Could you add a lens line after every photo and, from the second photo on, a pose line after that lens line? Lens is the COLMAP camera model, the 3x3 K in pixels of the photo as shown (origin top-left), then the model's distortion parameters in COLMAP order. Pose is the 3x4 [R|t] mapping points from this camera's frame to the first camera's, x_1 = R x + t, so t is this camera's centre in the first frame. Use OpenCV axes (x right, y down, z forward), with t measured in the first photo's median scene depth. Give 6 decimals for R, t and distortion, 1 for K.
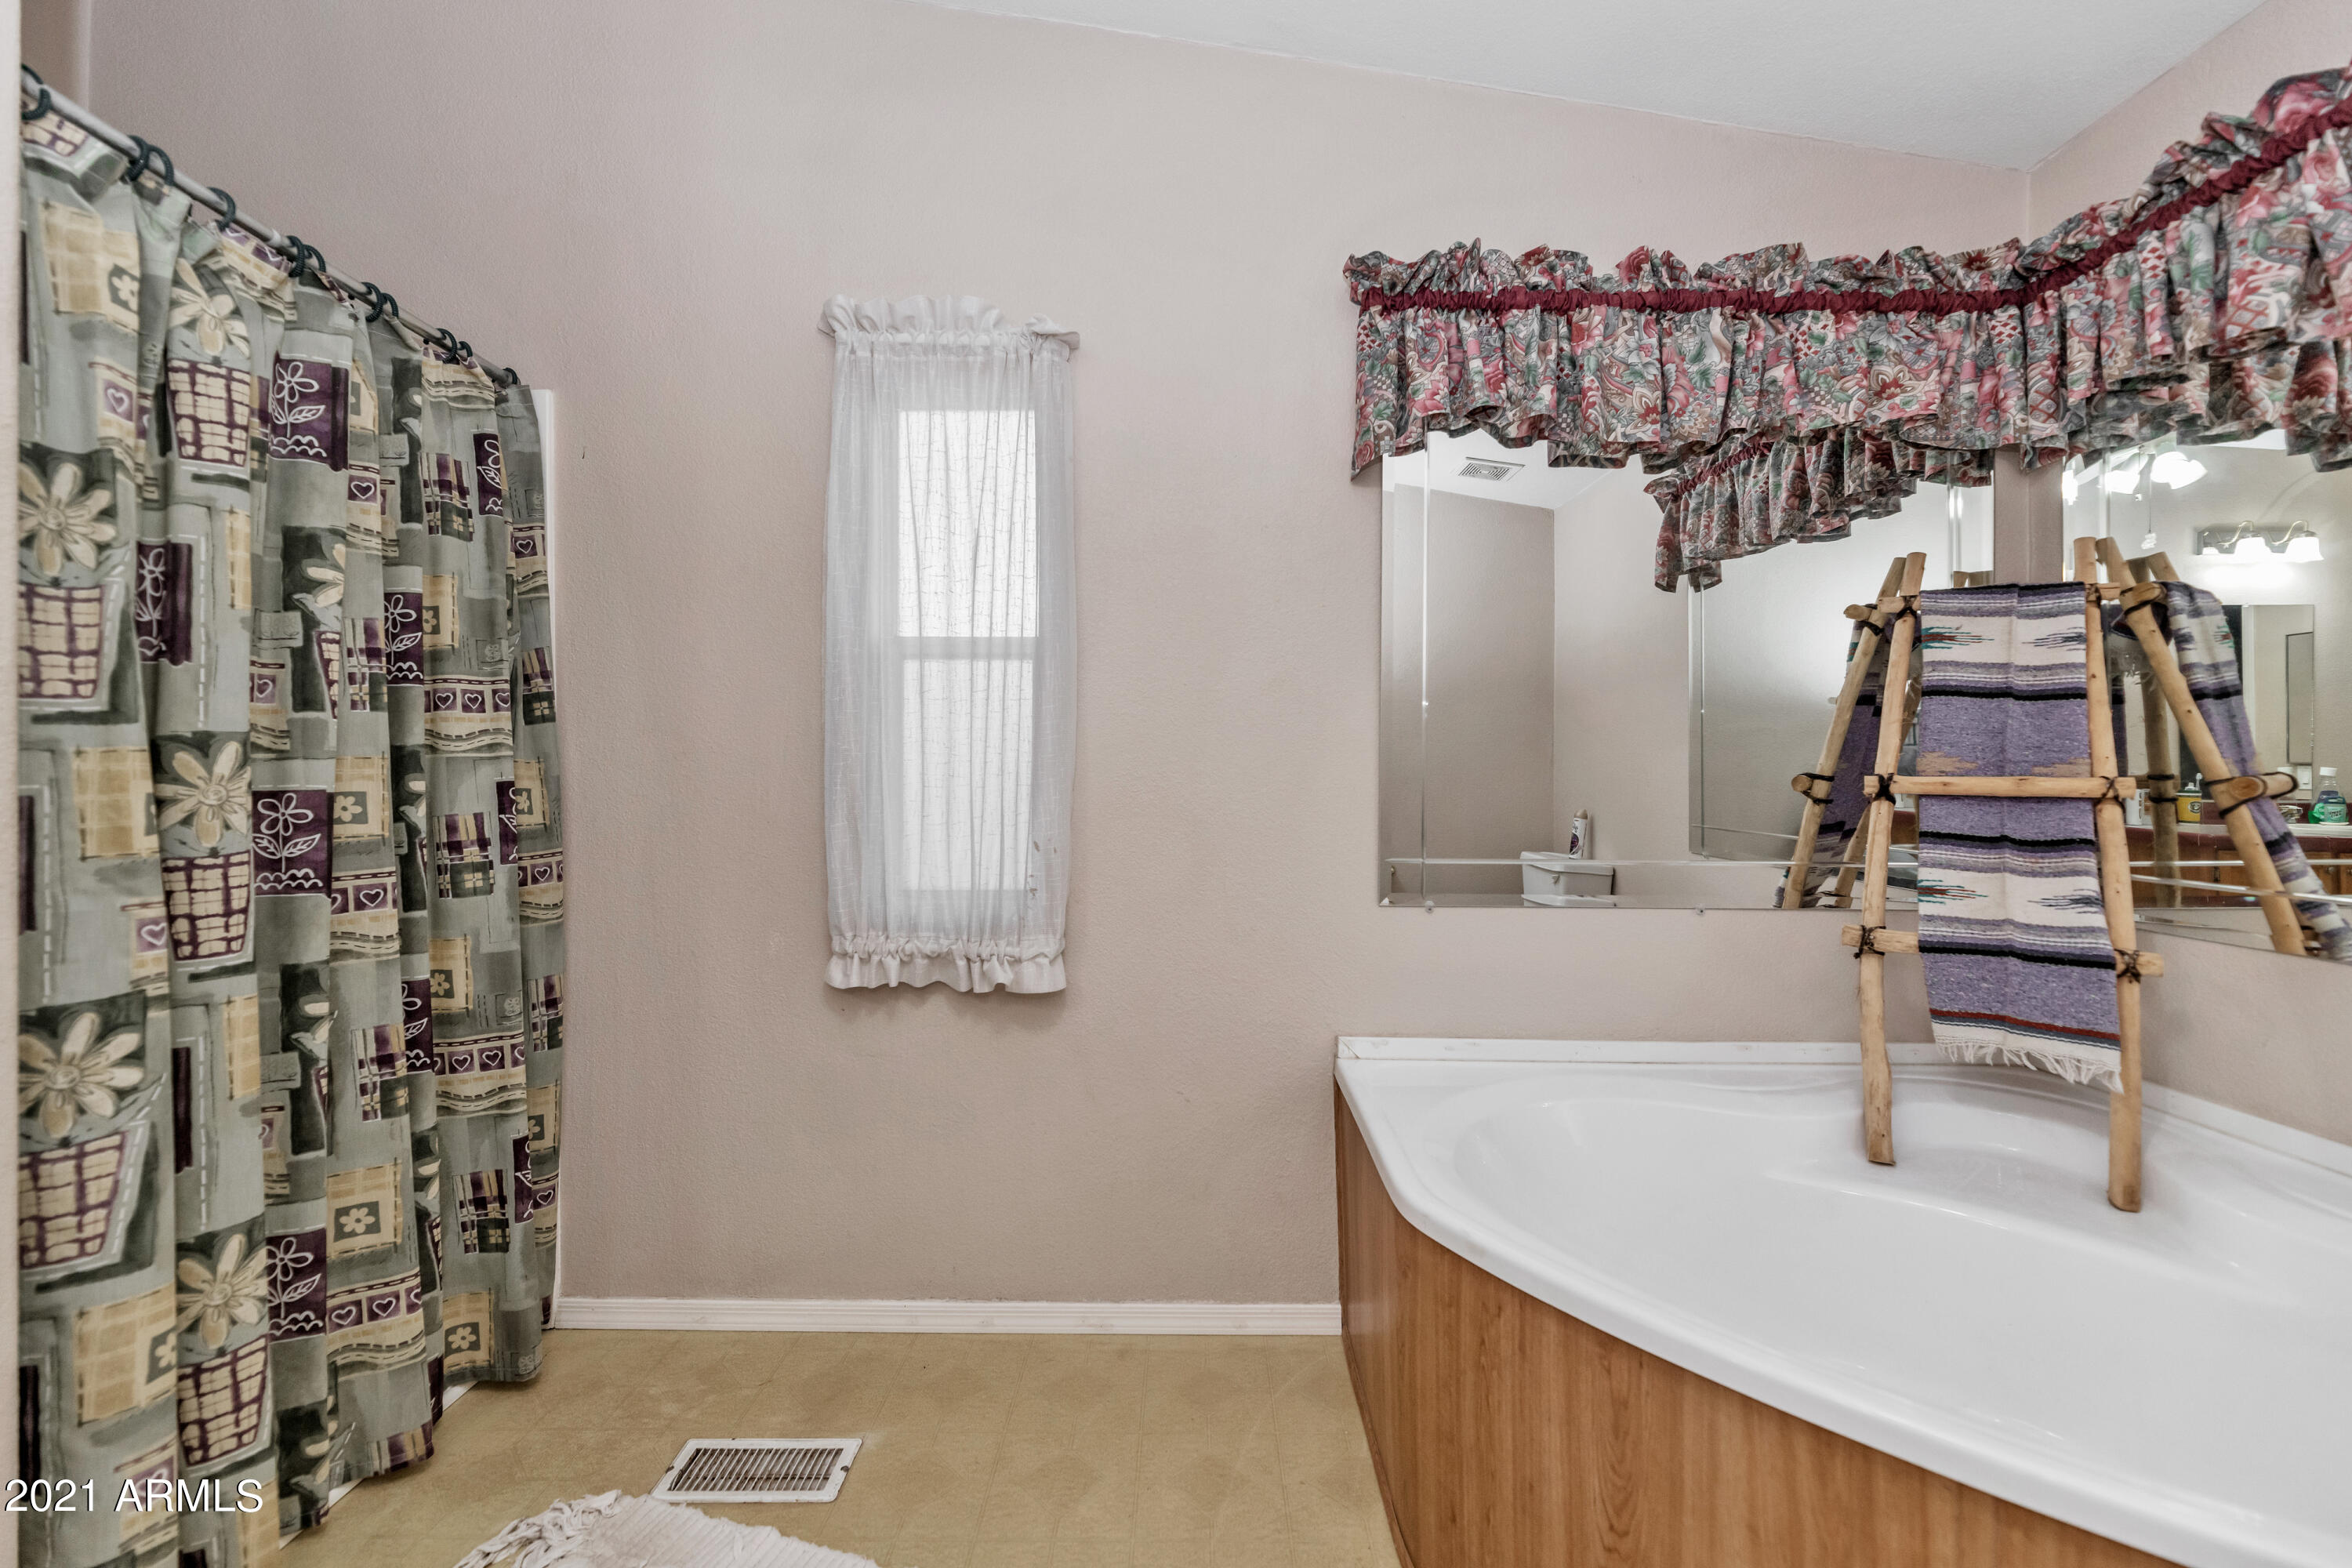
lens RADIAL K [[959.8, 0, 1166.3], [0, 959.8, 771.9], [0, 0, 1]] dist [0.000060, -0.000480]
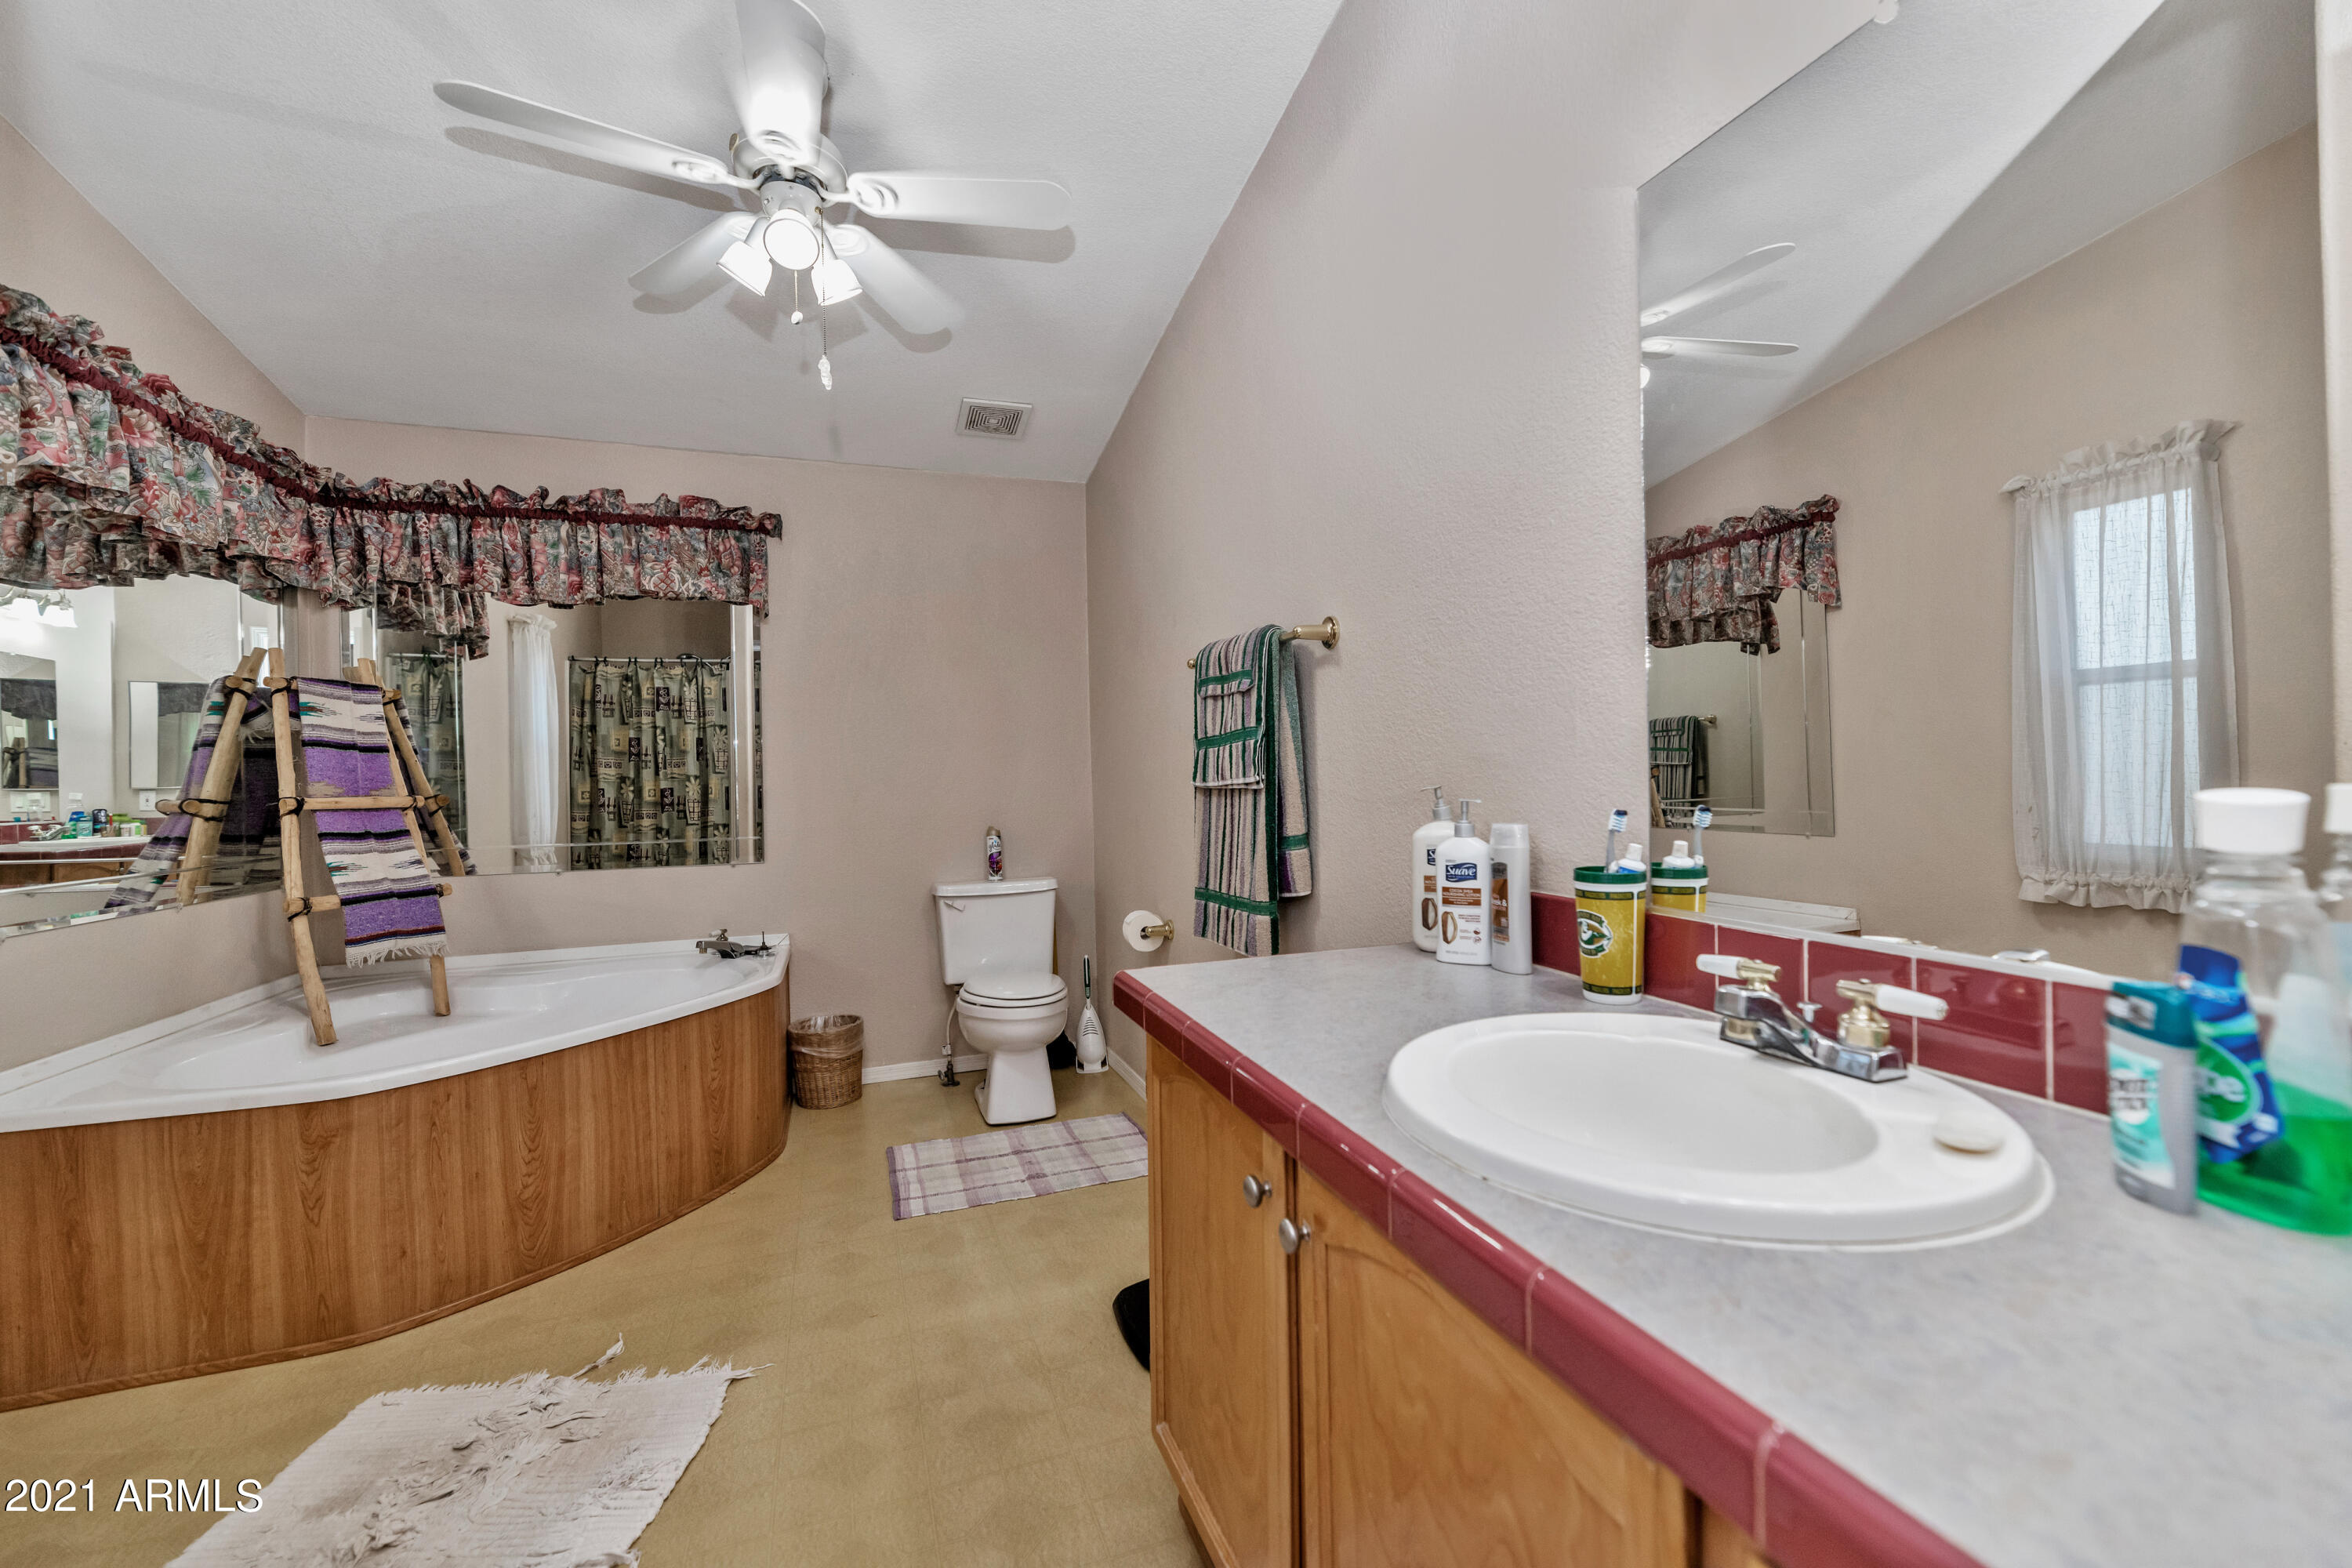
lens RADIAL K [[959.8, 0, 1167.9], [0, 959.8, 778.6], [0, 0, 1]] dist [0.000060, -0.000480]
pose [[-0.323996, 0.001109, 0.946058, -1.166077], [0.017897, 0.999828, 0.004957, -0.010287], [-0.945889, 0.018537, -0.323960, 0.199350]]
